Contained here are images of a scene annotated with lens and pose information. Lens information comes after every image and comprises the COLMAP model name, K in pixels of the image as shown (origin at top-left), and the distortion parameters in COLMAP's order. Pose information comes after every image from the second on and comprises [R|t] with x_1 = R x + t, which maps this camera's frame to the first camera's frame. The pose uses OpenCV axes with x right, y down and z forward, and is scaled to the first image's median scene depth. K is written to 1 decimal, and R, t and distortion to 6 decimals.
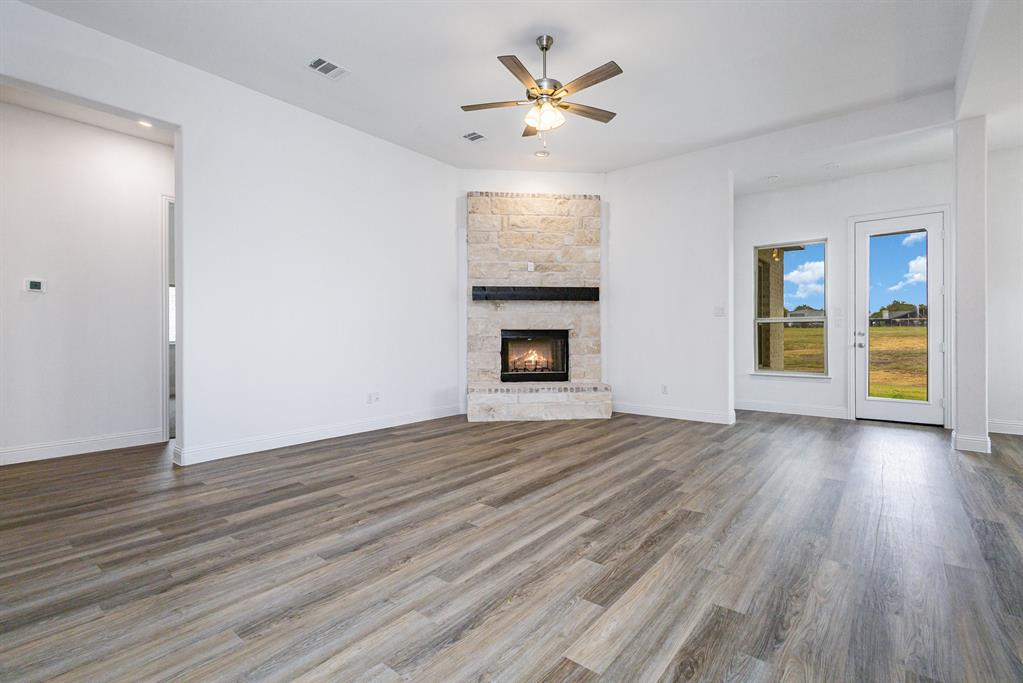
lens RADIAL K [[471.0, 0, 512.1], [0, 471.0, 336.0], [0, 0, 1]] dist [0.002132, -0.000819]
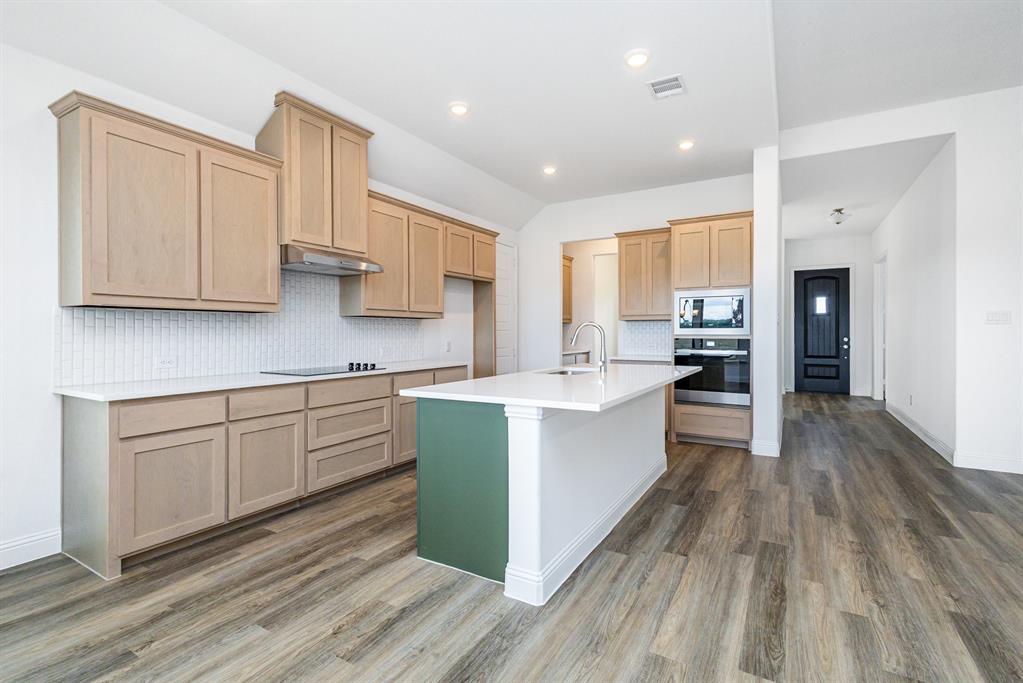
lens RADIAL K [[473.2, 0, 510.2], [0, 473.2, 332.1], [0, 0, 1]] dist [0.014661, -0.005936]
pose [[-0.988935, 0.003414, -0.148309, 0.638893], [0.002599, 0.999980, 0.005687, -0.028309], [0.148325, 0.005238, -0.988925, 0.705564]]
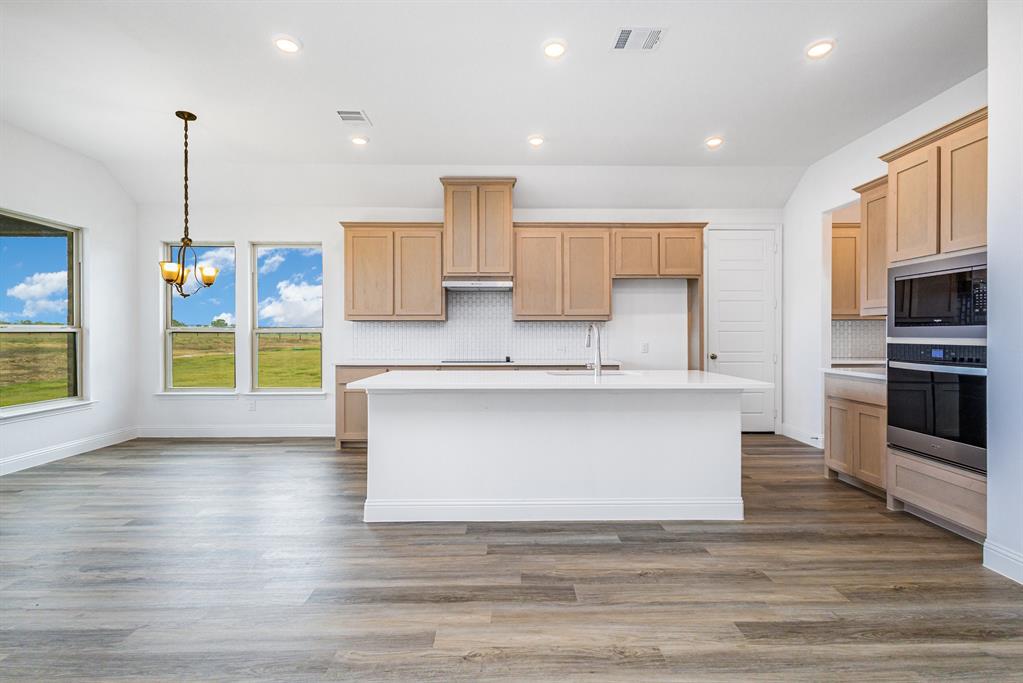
lens RADIAL K [[470.6, 0, 512.9], [0, 470.6, 333.3], [0, 0, 1]] dist [0.004266, 0.000125]
pose [[-0.643783, 0.004087, 0.765197, 0.074783], [0.004312, 0.999989, -0.001713, -0.023568], [-0.765196, 0.002197, -0.643794, 0.564109]]
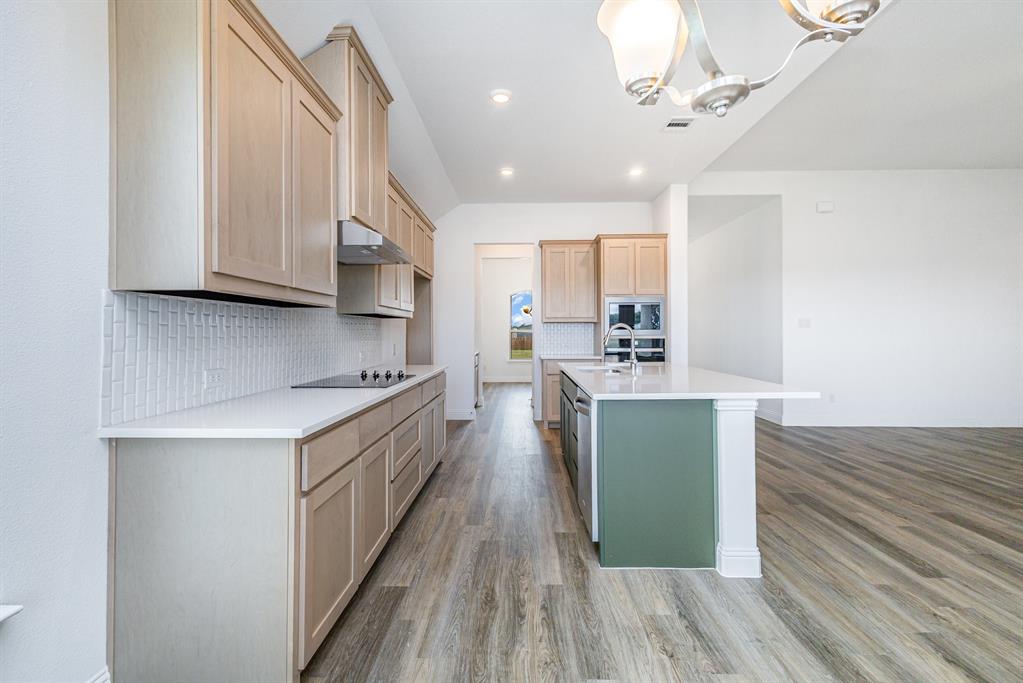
lens RADIAL K [[473.2, 0, 510.2], [0, 473.2, 332.1], [0, 0, 1]] dist [0.014661, -0.005936]
pose [[-0.788733, 0.002069, -0.614733, 0.971329], [0.001261, 0.999998, 0.001747, -0.026617], [0.614735, 0.000603, -0.788734, 0.543779]]
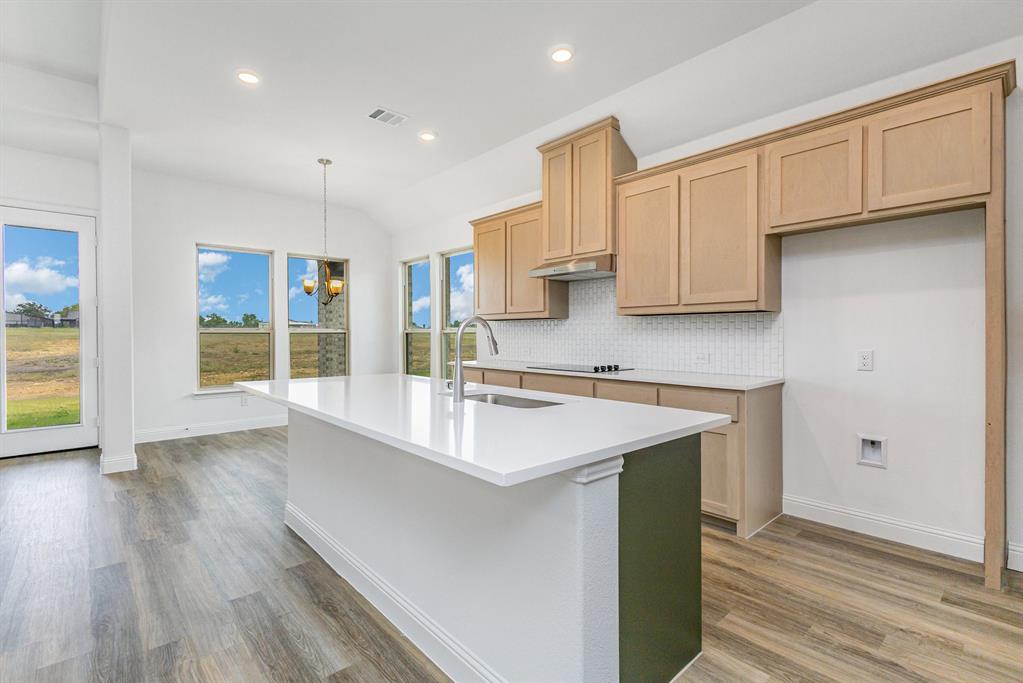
lens RADIAL K [[471.0, 0, 512.1], [0, 471.0, 336.0], [0, 0, 1]] dist [0.002132, -0.000819]
pose [[0.148809, -0.002329, 0.988863, 0.099398], [0.004637, 0.999988, 0.001657, -0.022546], [-0.988855, 0.004339, 0.148818, 0.041993]]
